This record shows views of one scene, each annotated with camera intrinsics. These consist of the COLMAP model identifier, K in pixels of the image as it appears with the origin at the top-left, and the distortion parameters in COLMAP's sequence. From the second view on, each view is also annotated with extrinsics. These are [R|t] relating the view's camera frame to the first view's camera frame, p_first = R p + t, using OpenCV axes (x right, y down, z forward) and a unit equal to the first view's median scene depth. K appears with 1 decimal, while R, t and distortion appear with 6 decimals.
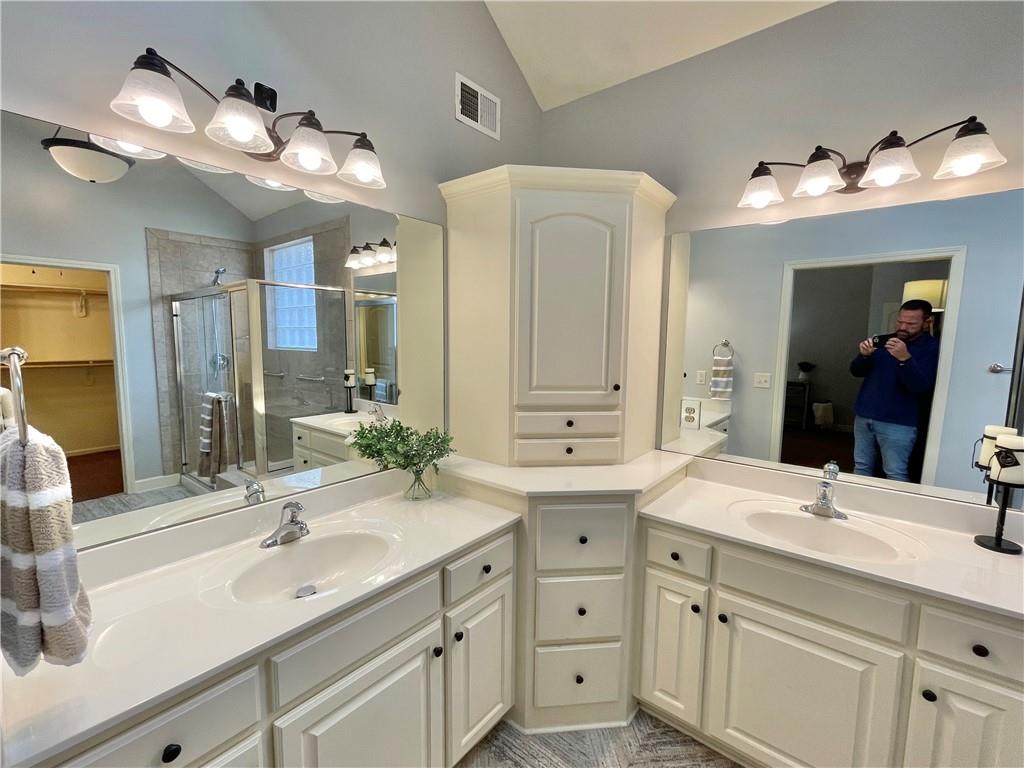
lens RADIAL K [[452.7, 0, 512.0], [0, 452.7, 384.0], [0, 0, 1]] dist [0.012726, 0.000204]
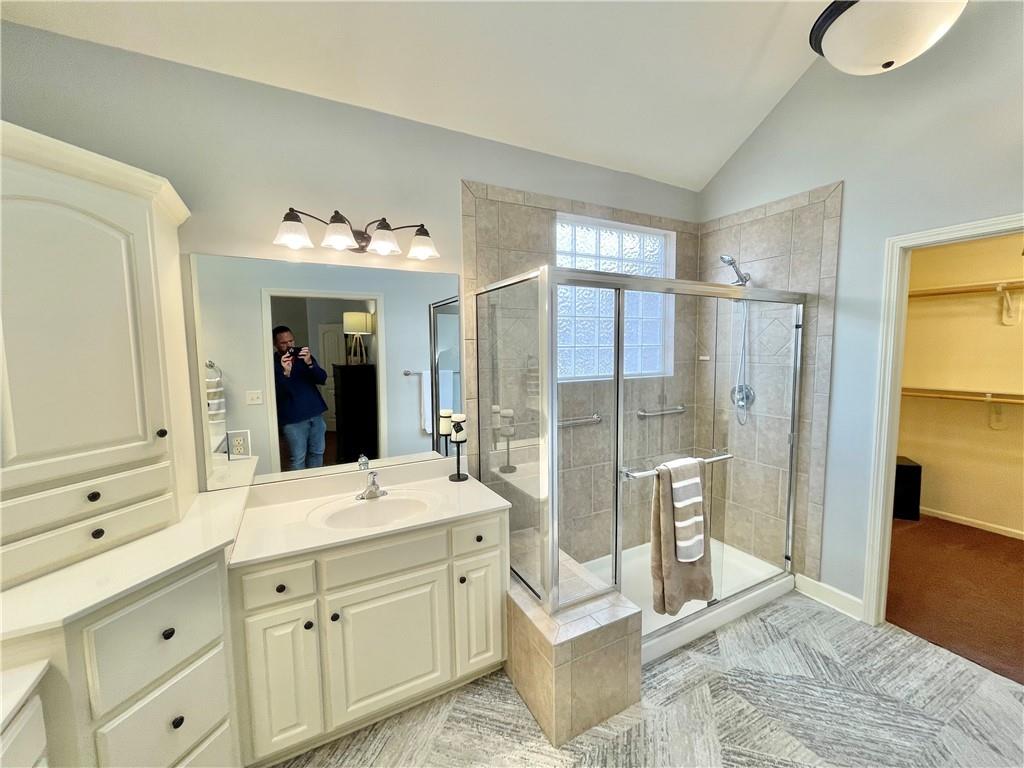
lens RADIAL K [[422.1, 0, 512.0], [0, 422.1, 384.0], [0, 0, 1]] dist [-0.000663, 0.007587]
pose [[0.399639, -0.099483, 0.911258, -0.229791], [0.117306, 0.991470, 0.056795, -0.055953], [-0.909136, 0.084199, 0.407900, 0.121662]]
